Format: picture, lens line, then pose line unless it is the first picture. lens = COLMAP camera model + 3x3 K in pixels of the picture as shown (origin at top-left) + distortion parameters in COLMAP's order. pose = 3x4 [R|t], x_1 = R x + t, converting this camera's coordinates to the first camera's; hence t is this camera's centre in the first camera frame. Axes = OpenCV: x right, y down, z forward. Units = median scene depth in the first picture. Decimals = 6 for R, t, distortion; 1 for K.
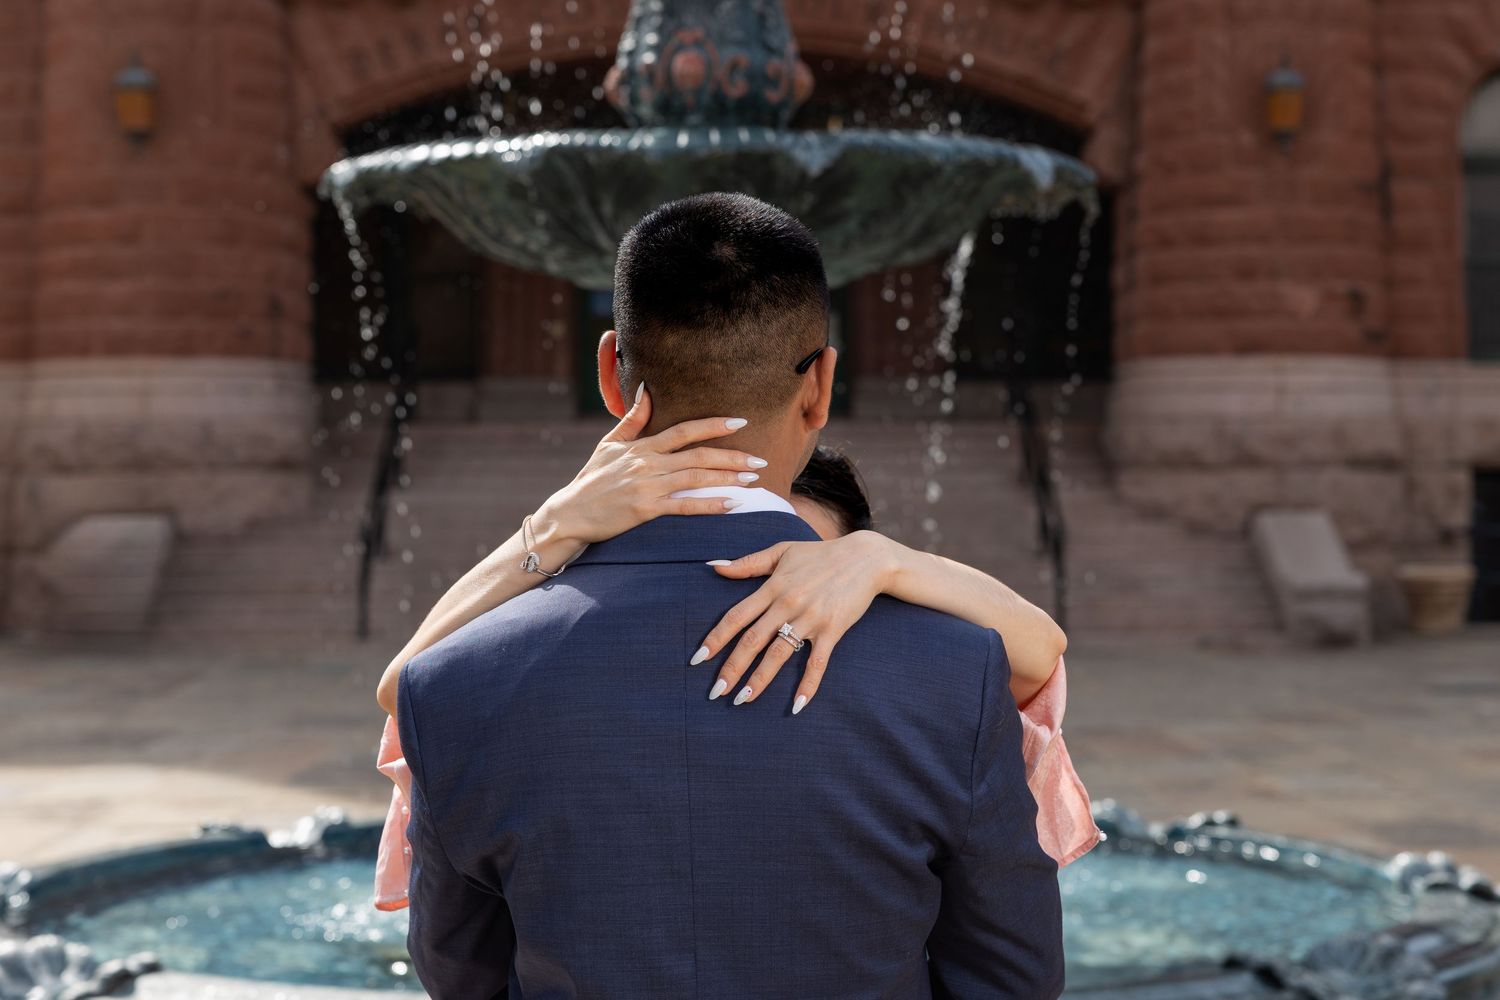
lens RADIAL K [[4409.8, 0, 729.7], [0, 4409.8, 482.8], [0, 0, 1]] dist [0.030773, 0.000000]
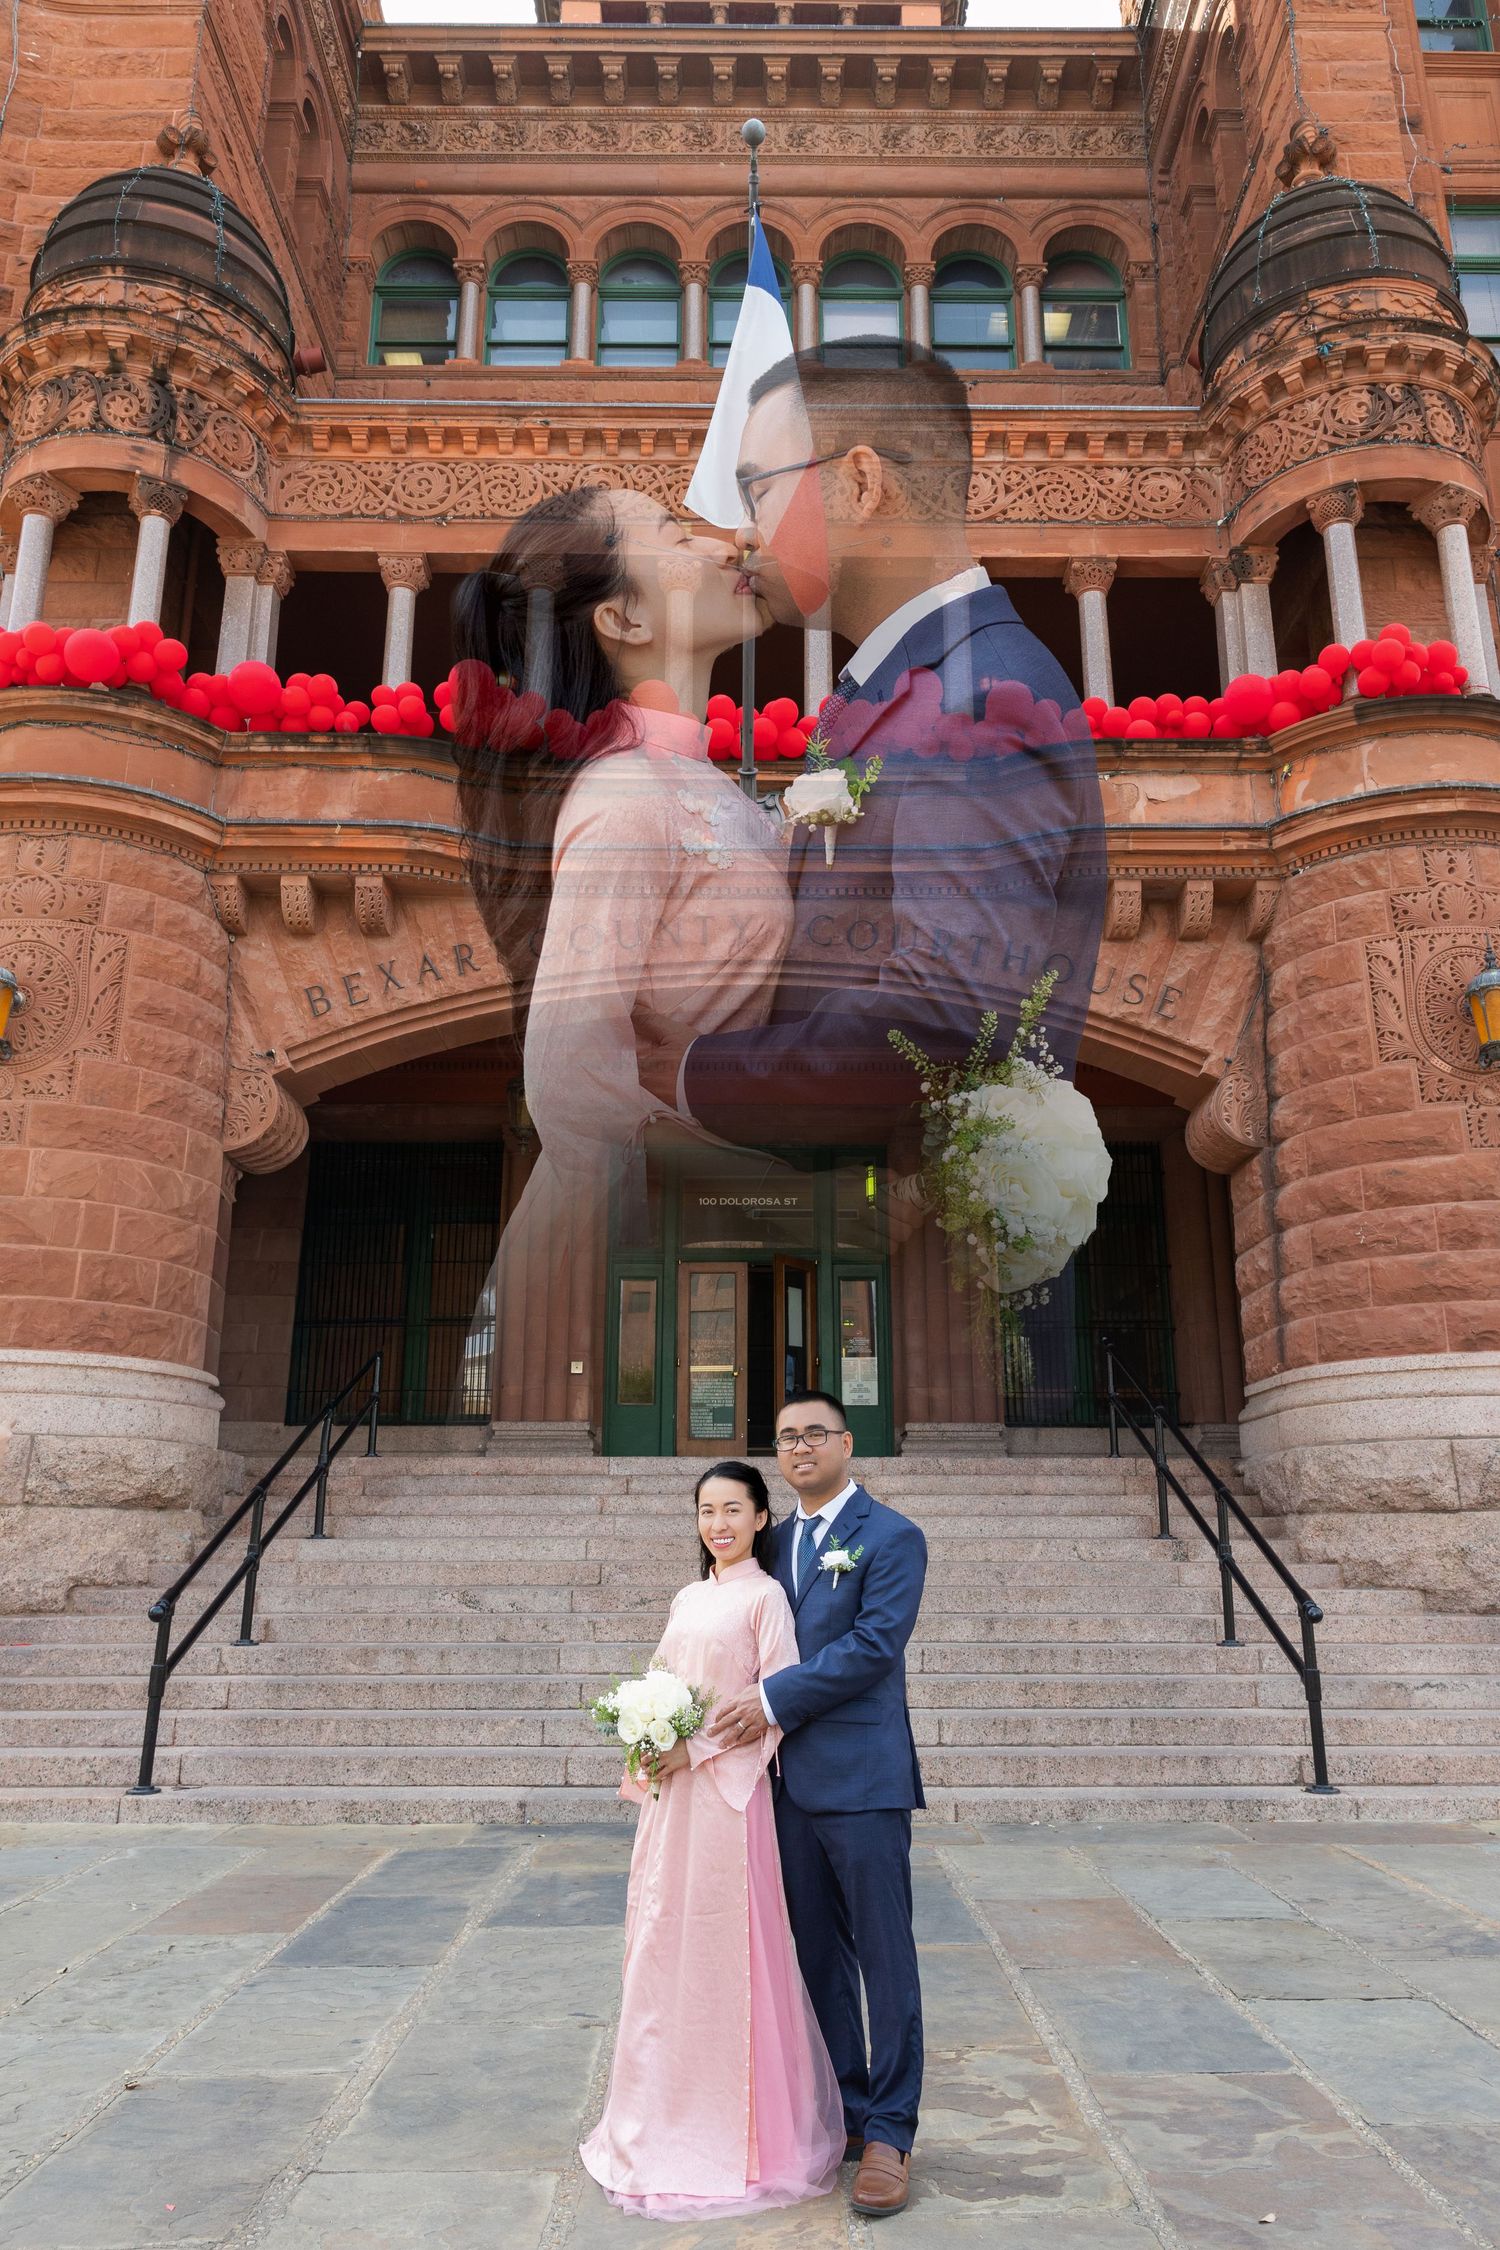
lens RADIAL K [[1433.4, 0, 761.1], [0, 1433.4, 1127.7], [0, 0, 1]] dist [-0.007428, 0.000507]
pose [[0.999988, 0.002958, -0.003838, 0.000088], [-0.003948, 0.956637, -0.291255, 0.005282], [0.002810, 0.291267, 0.956638, 0.764086]]
